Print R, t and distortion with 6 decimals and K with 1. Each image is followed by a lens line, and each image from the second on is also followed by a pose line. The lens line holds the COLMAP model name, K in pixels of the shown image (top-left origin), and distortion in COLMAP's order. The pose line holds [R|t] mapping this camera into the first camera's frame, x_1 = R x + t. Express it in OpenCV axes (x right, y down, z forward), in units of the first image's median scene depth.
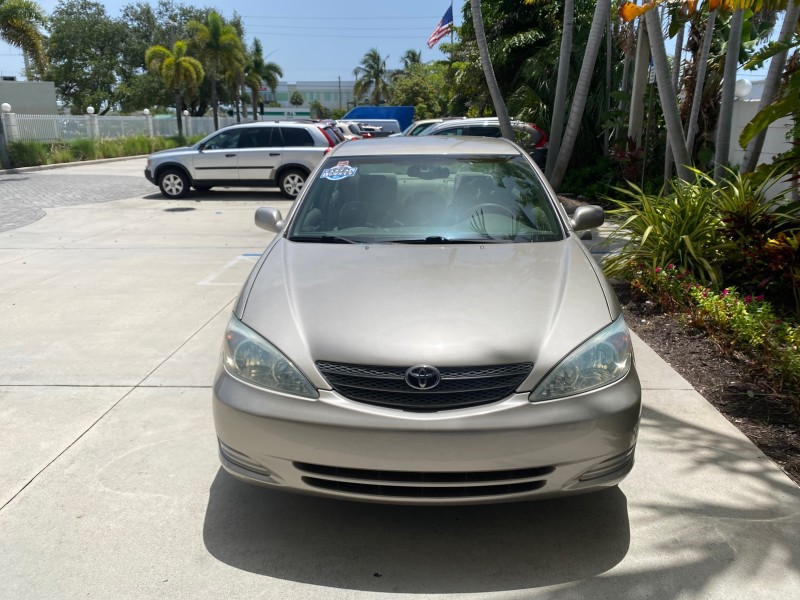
lens RADIAL K [[616.2, 0, 394.3], [0, 616.2, 301.5], [0, 0, 1]] dist [0.011302, -0.013597]
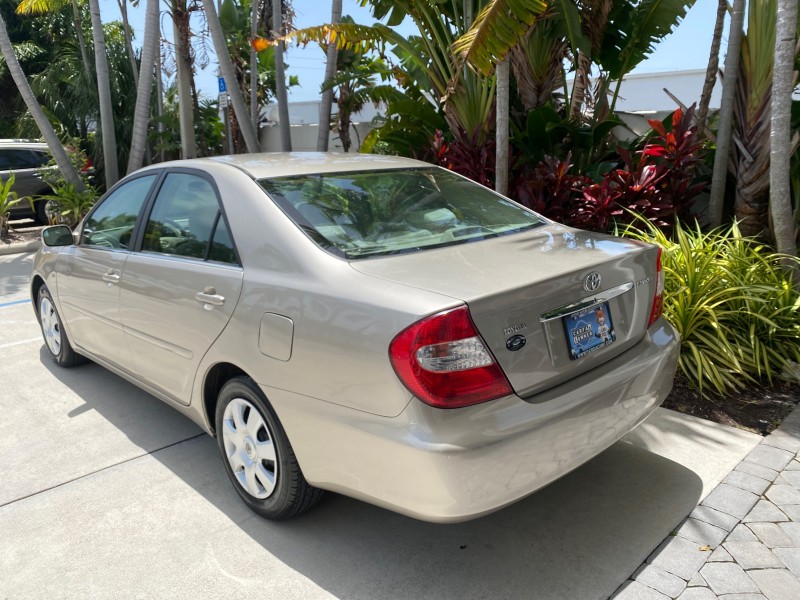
lens RADIAL K [[616.2, 0, 397.8], [0, 616.2, 302.0], [0, 0, 1]] dist [0.011302, -0.013597]
pose [[0.686480, -0.180474, 0.704396, -0.121910], [0.205341, 0.977397, 0.050302, -0.009061], [-0.697553, 0.110110, 0.708023, 0.039756]]
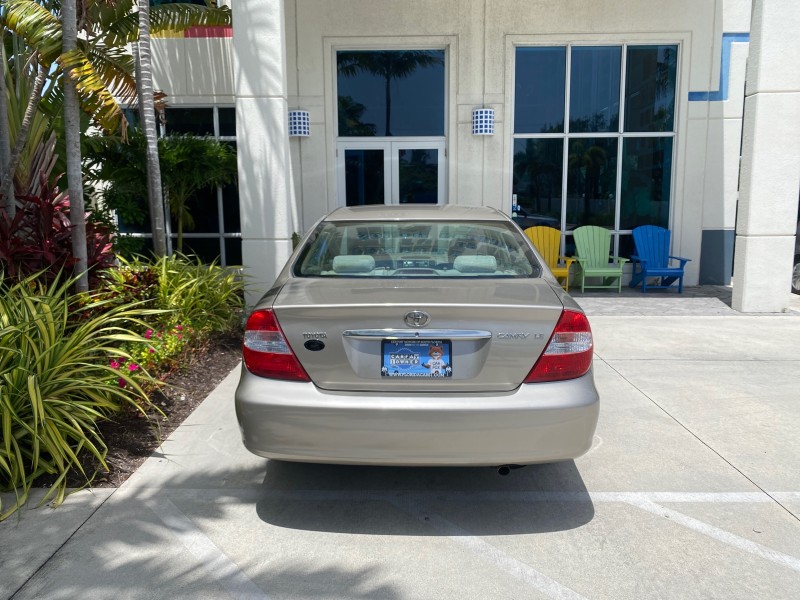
lens RADIAL K [[616.2, 0, 395.2], [0, 616.2, 302.5], [0, 0, 1]] dist [0.011302, -0.013597]
pose [[0.999562, 0.009655, 0.027991, 0.010949], [-0.006982, 0.995541, -0.094072, 0.016712], [-0.028775, 0.093835, 0.995172, -0.072125]]
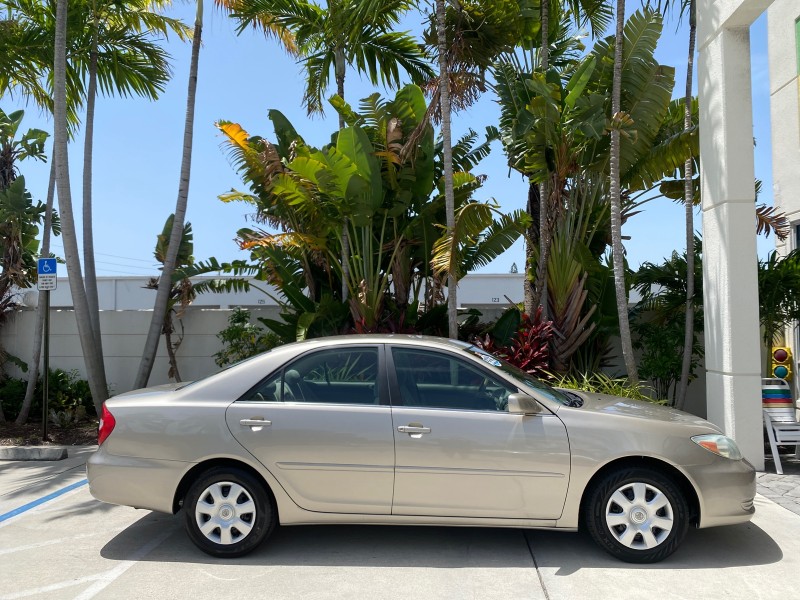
lens RADIAL K [[616.2, 0, 396.2], [0, 616.2, 300.6], [0, 0, 1]] dist [0.011302, -0.013597]
pose [[-0.037114, -0.025324, -0.998990, 0.383075], [-0.240161, 0.970606, -0.015682, -0.081210], [0.970023, 0.239336, -0.042105, 0.262949]]
